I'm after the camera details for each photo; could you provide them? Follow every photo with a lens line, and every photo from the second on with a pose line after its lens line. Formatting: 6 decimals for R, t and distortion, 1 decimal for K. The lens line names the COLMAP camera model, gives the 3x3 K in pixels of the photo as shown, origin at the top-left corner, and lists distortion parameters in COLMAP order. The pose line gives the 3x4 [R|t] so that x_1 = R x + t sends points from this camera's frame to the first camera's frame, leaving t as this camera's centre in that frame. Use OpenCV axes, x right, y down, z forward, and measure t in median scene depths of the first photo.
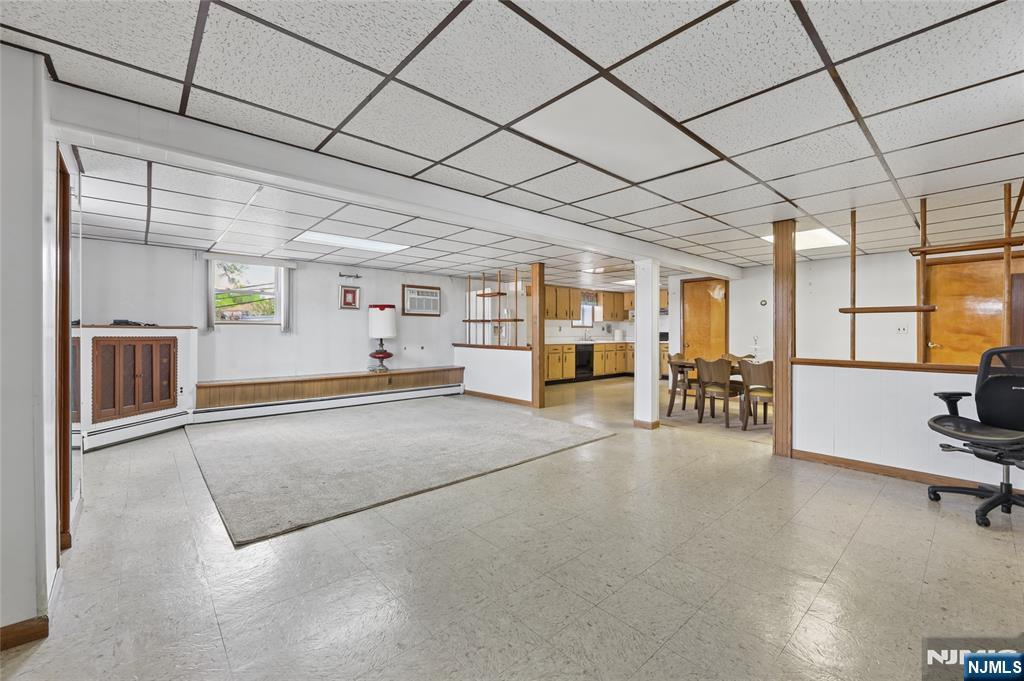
lens RADIAL K [[418.0, 0, 512.0], [0, 418.0, 340.5], [0, 0, 1]] dist [-0.000811, -0.000017]
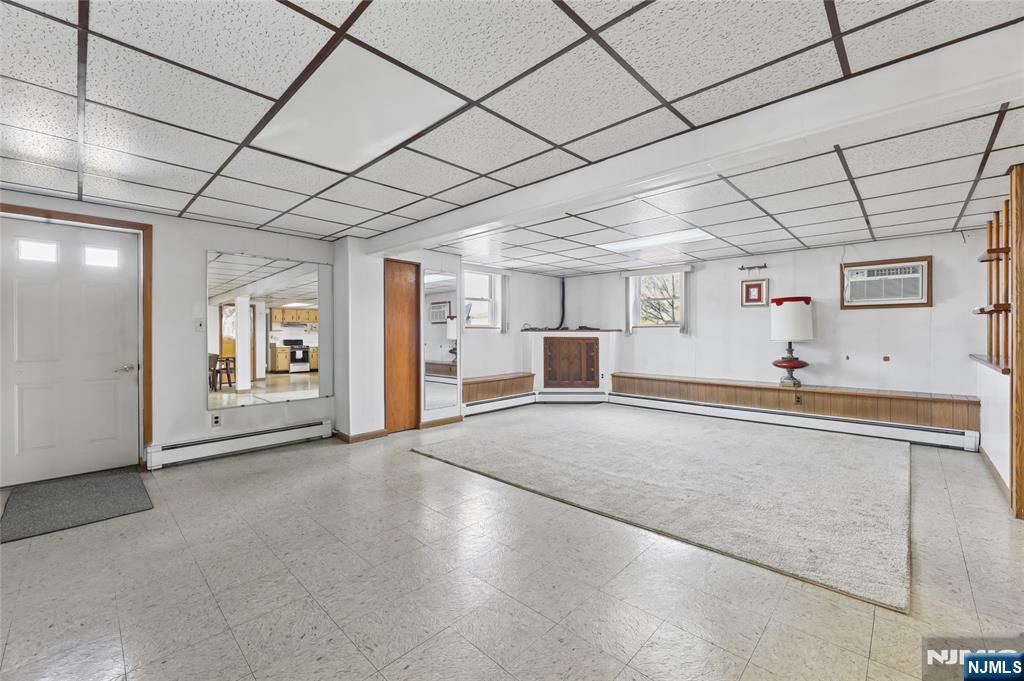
lens RADIAL K [[418.0, 0, 512.0], [0, 418.0, 340.5], [0, 0, 1]] dist [-0.000811, -0.000017]
pose [[0.074378, 0.013853, -0.997134, 0.461882], [-0.019243, 0.999737, 0.012454, -0.008358], [0.997044, 0.018262, 0.074625, 0.496522]]
